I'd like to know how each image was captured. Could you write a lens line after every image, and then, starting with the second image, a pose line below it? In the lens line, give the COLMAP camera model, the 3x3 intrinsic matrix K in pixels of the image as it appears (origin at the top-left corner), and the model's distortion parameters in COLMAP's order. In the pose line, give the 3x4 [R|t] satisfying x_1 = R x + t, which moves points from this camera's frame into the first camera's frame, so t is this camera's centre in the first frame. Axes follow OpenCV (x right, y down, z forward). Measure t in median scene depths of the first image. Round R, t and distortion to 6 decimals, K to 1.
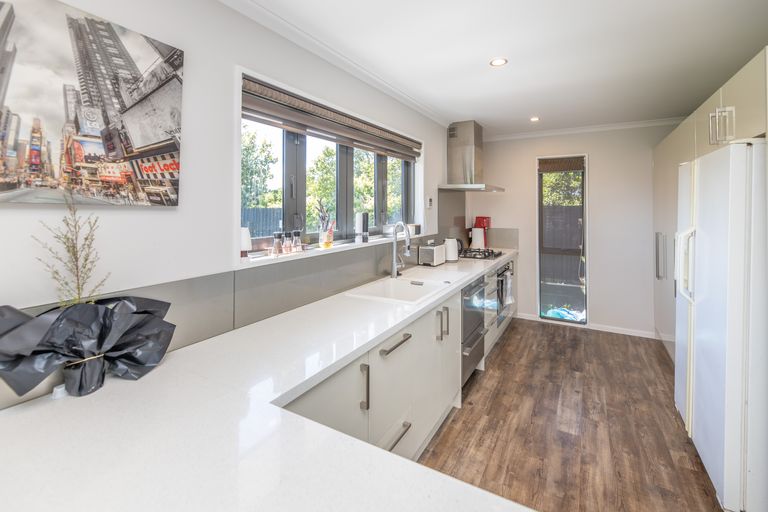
lens RADIAL K [[335.8, 0, 404.2], [0, 335.8, 205.7], [0, 0, 1]] dist [-0.000499, 0.000060]
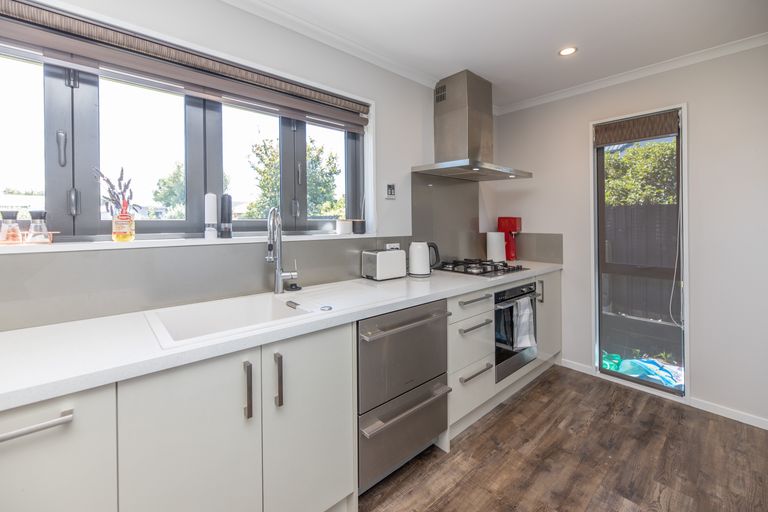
lens RADIAL K [[321.2, 0, 383.6], [0, 321.2, 222.2], [0, 0, 1]] dist [0.002475, -0.000130]
pose [[0.940123, -0.000248, -0.340835, 0.280402], [0.002766, 0.999972, 0.006902, 0.050408], [0.340824, -0.007431, 0.940098, 0.343077]]
